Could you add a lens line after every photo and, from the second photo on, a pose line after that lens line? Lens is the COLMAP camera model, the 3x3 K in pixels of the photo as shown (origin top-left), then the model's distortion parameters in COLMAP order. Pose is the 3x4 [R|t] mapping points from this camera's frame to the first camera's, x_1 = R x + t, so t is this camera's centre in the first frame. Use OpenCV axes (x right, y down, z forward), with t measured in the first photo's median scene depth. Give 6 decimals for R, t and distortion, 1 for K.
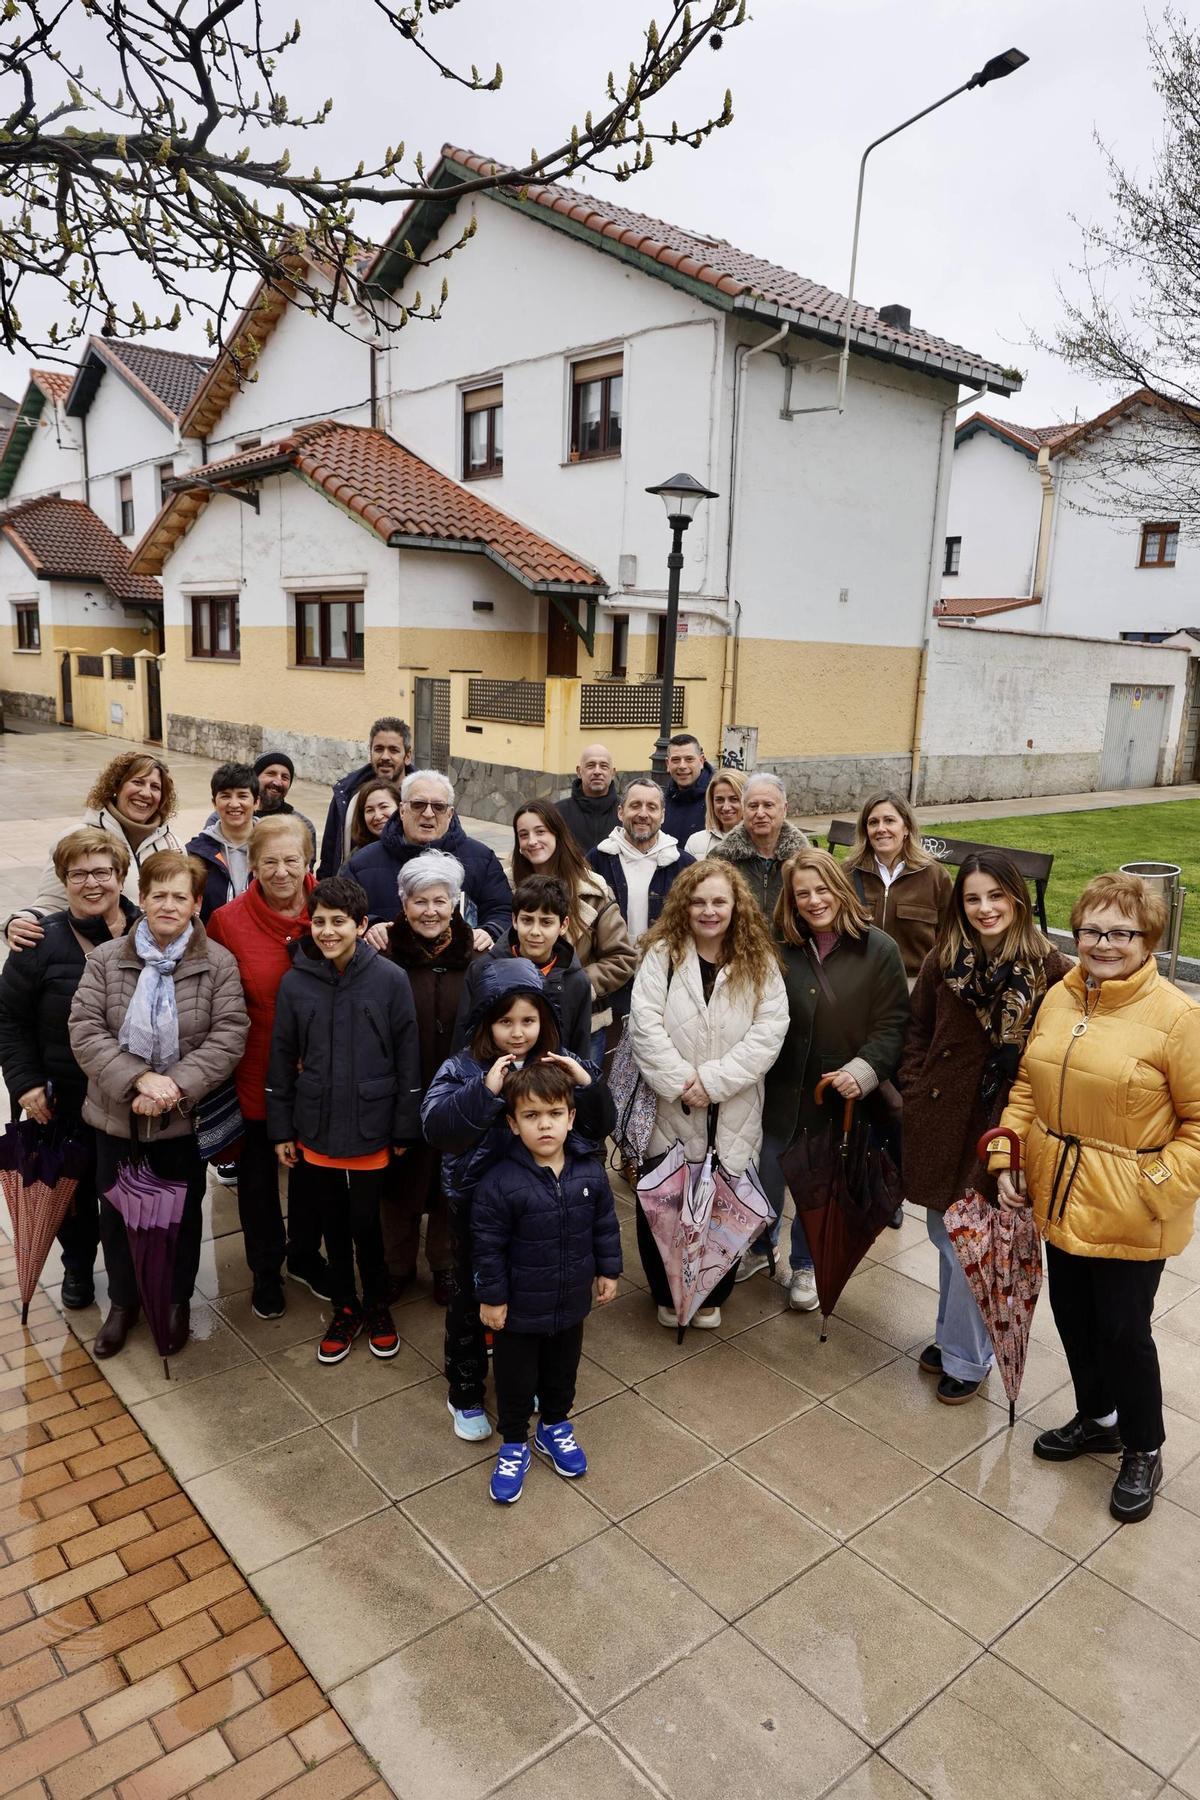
lens RADIAL K [[1185.0, 0, 600.0], [0, 1185.0, 900.0], [0, 0, 1]] dist [-0.002684, 0.004472]
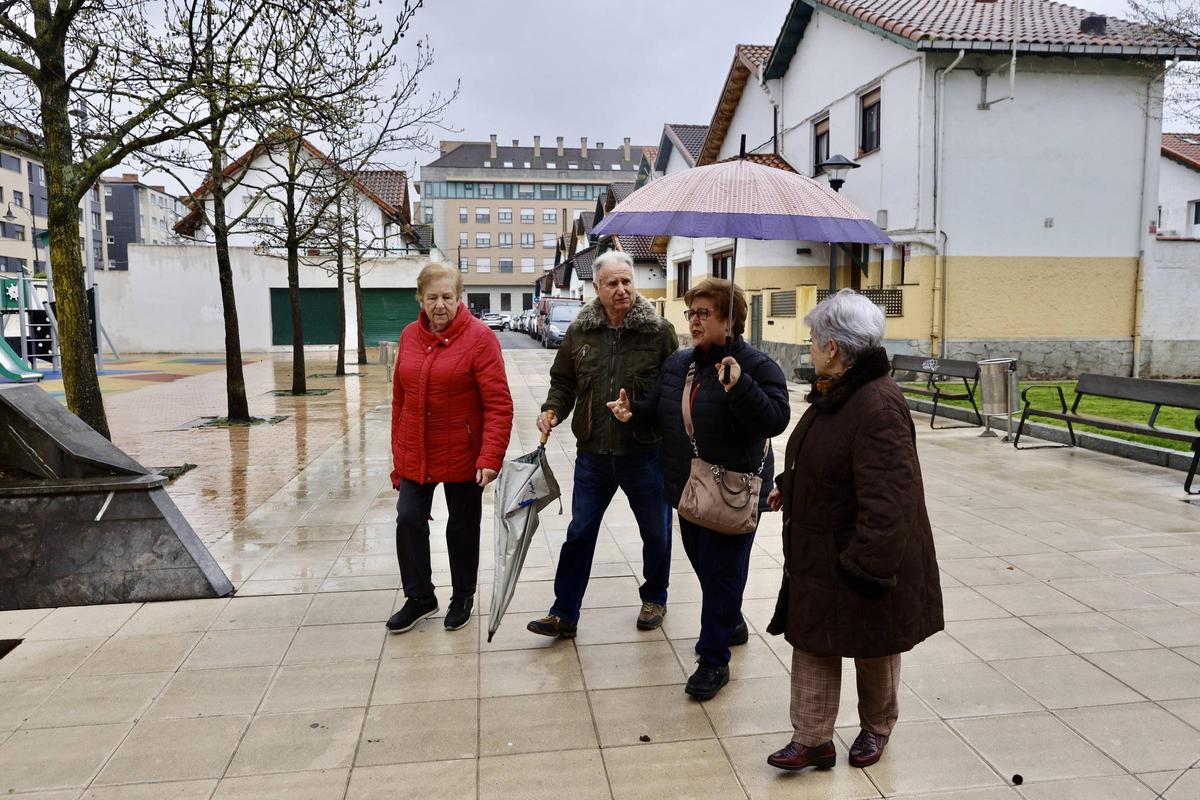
lens RADIAL K [[872.3, 0, 602.3], [0, 872.3, 384.6], [0, 0, 1]] dist [-0.000606, 0.005749]
pose [[0.840891, 0.004129, -0.541189, 0.336082], [-0.075903, 0.990987, -0.110376, 0.087791], [0.535856, 0.133892, 0.833625, -0.113165]]
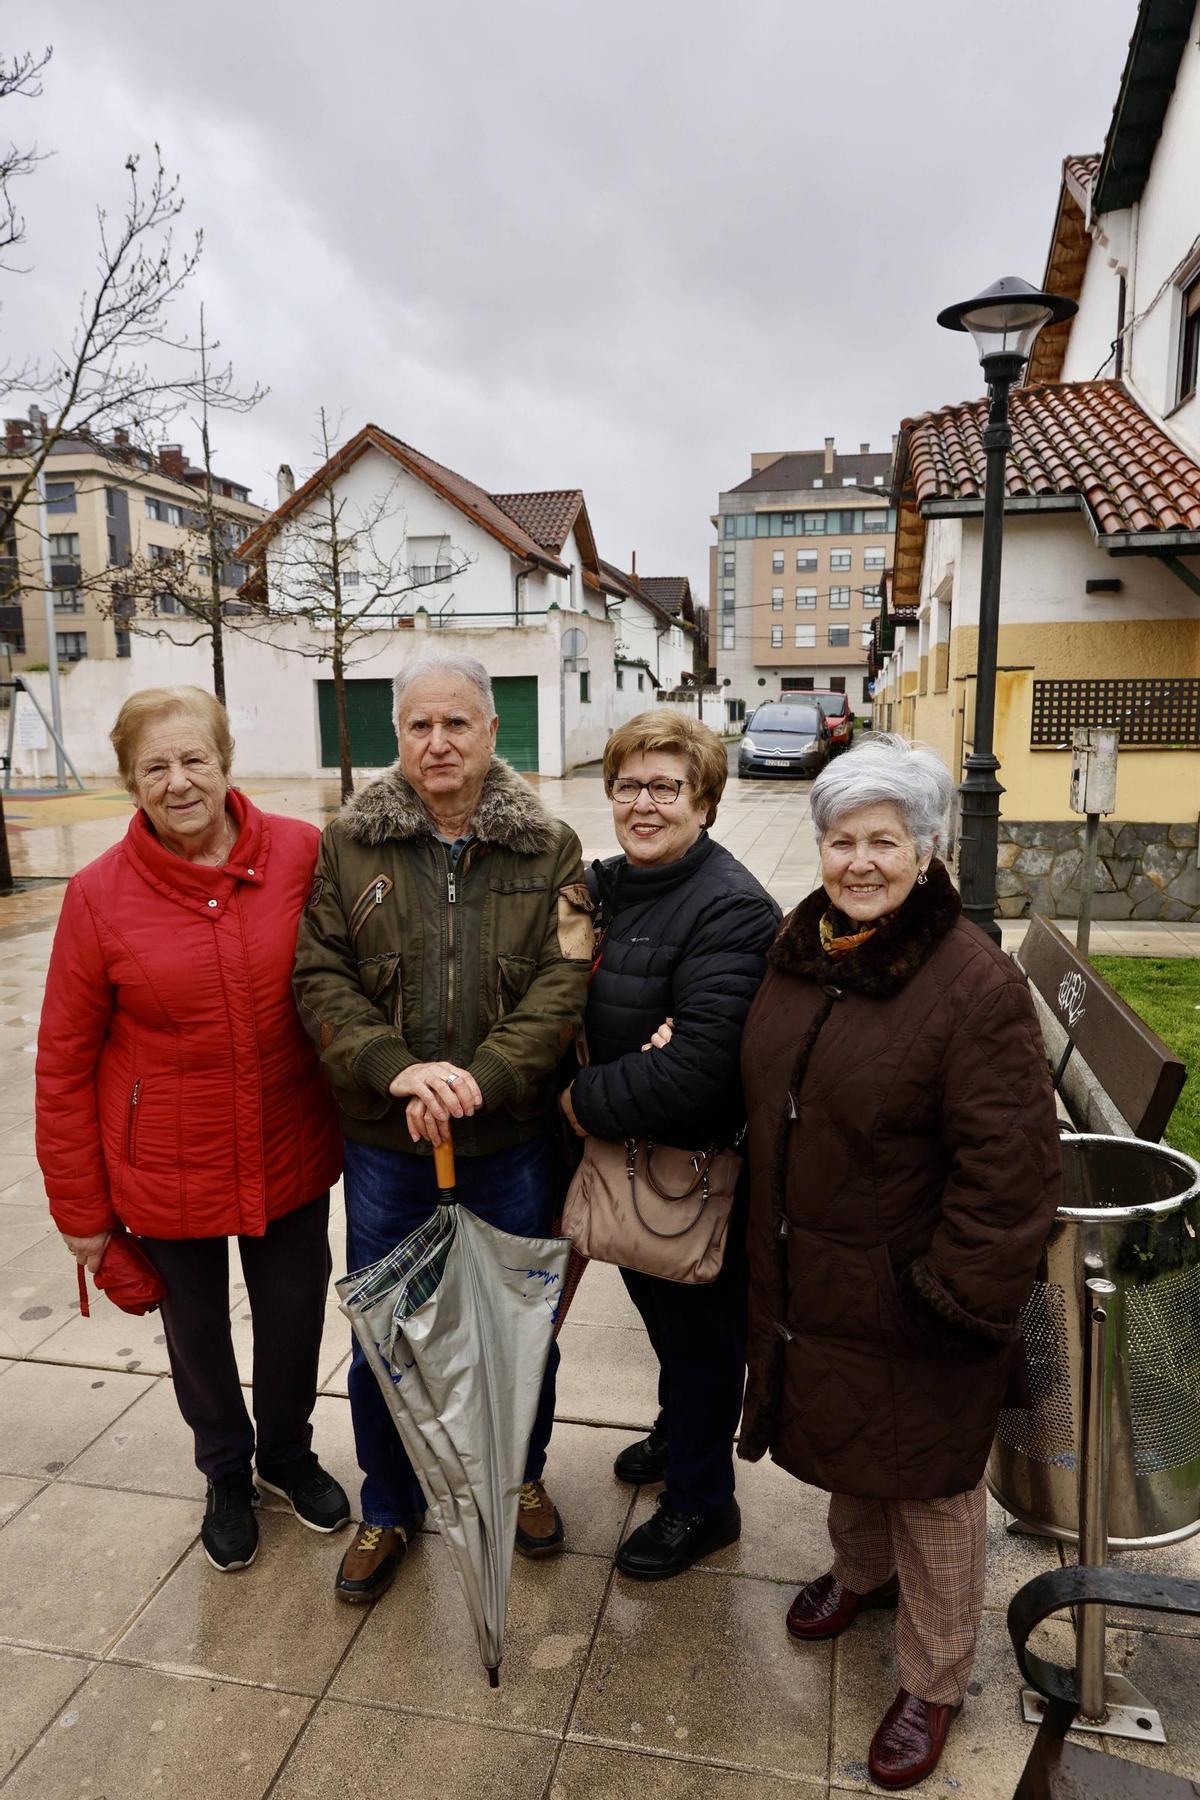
lens RADIAL K [[1185.0, 0, 600.0], [0, 1185.0, 900.0], [0, 0, 1]] dist [-0.002684, 0.004472]
pose [[0.604122, 0.086529, -0.792180, 0.310627], [-0.131657, 0.991264, 0.007872, -0.035865], [0.785941, 0.099540, 0.610237, 0.393744]]
